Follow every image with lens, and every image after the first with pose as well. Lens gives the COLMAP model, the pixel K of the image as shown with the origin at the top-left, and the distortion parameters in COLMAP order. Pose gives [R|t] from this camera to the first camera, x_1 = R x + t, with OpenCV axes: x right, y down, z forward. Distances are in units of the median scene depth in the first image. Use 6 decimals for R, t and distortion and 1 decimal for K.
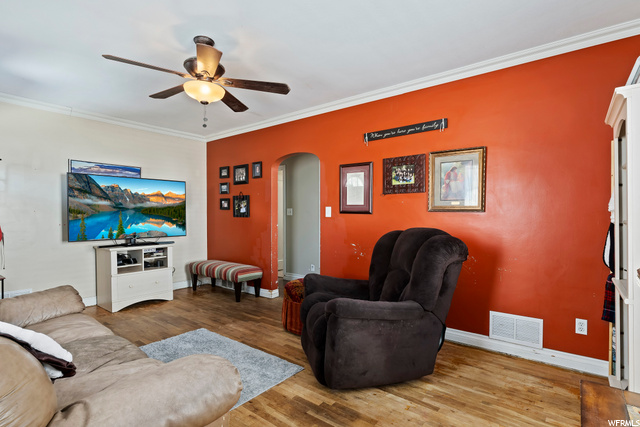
lens RADIAL K [[326.4, 0, 315.9], [0, 326.4, 216.3], [0, 0, 1]] dist [0.000726, 0.000625]
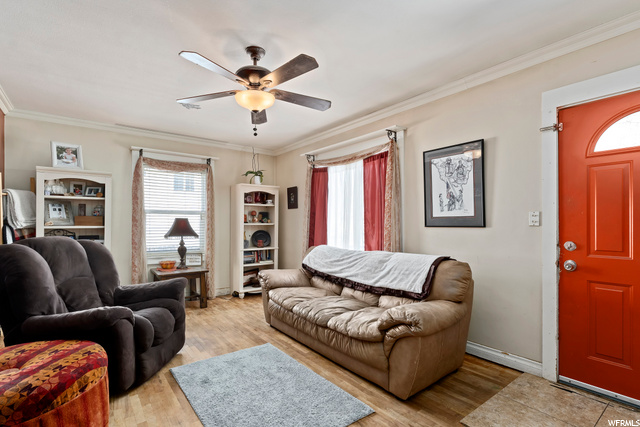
lens RADIAL K [[306.3, 0, 319.9], [0, 306.3, 217.8], [0, 0, 1]] dist [0.002404, 0.000339]
pose [[-0.972852, 0.006817, 0.231329, -0.504097], [0.004757, 0.999944, -0.009462, -0.005726], [-0.231381, -0.008105, -0.972829, 1.260921]]
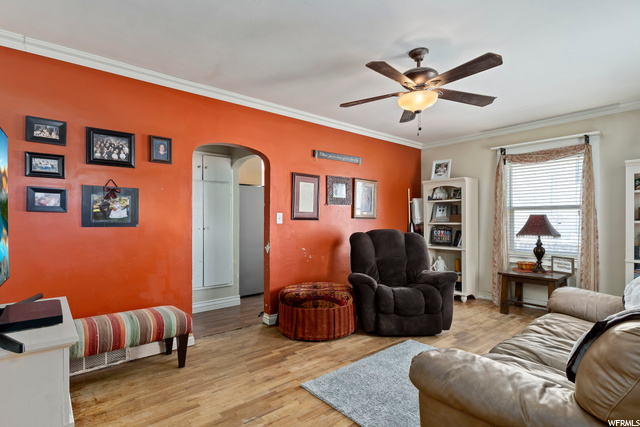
lens RADIAL K [[326.4, 0, 320.5], [0, 326.4, 214.7], [0, 0, 1]] dist [0.000726, 0.000625]
pose [[0.178751, 0.016663, 0.983753, -0.940115], [0.009934, 0.999775, -0.018739, -0.005072], [-0.983844, 0.013122, 0.178545, 0.759032]]
